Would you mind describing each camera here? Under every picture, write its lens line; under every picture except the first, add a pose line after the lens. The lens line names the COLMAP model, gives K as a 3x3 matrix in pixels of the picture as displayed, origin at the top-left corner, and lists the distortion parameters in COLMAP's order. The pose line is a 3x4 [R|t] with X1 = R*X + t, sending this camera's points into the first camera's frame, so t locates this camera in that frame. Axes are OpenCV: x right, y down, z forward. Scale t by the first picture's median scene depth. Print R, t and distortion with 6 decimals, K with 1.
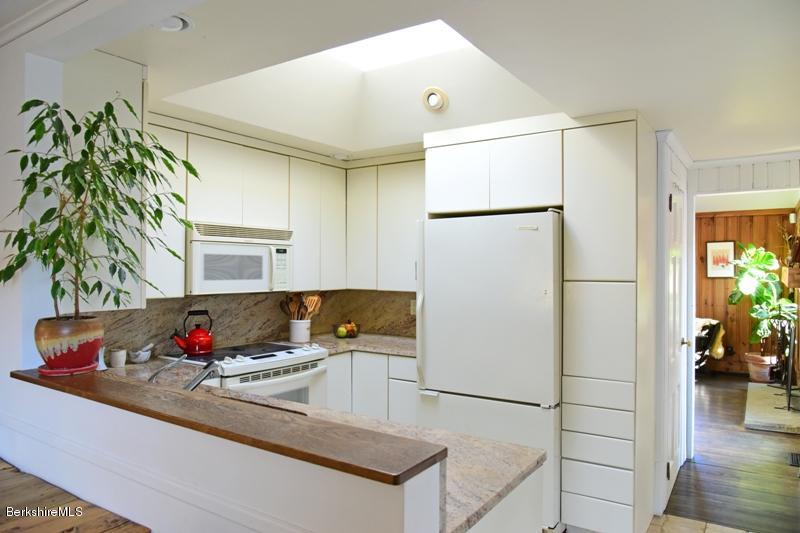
lens RADIAL K [[548.1, 0, 400.6], [0, 548.1, 267.5], [0, 0, 1]] dist [-0.028913, 0.003220]
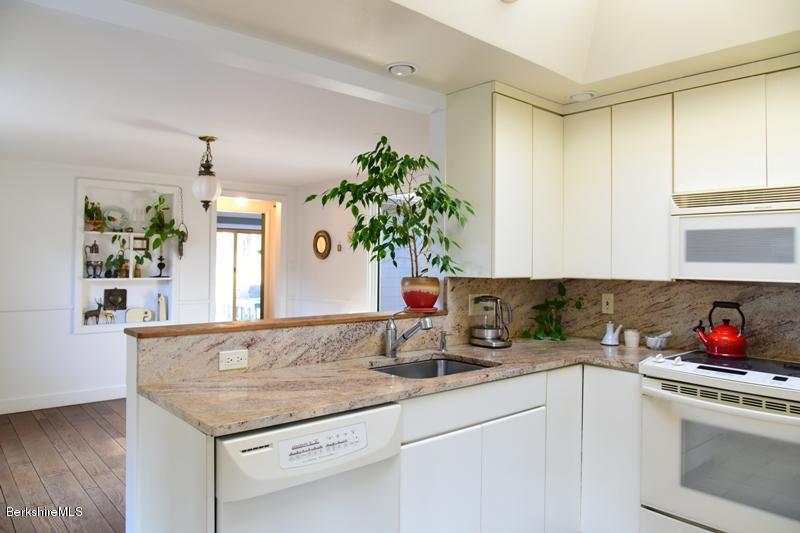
lens RADIAL K [[548.1, 0, 399.5], [0, 548.1, 264.6], [0, 0, 1]] dist [-0.028913, 0.003220]
pose [[-0.248277, -0.002831, -0.968685, 0.530226], [-0.008432, 0.999964, -0.000761, 0.030158], [0.968652, 0.007979, -0.248292, 0.760901]]
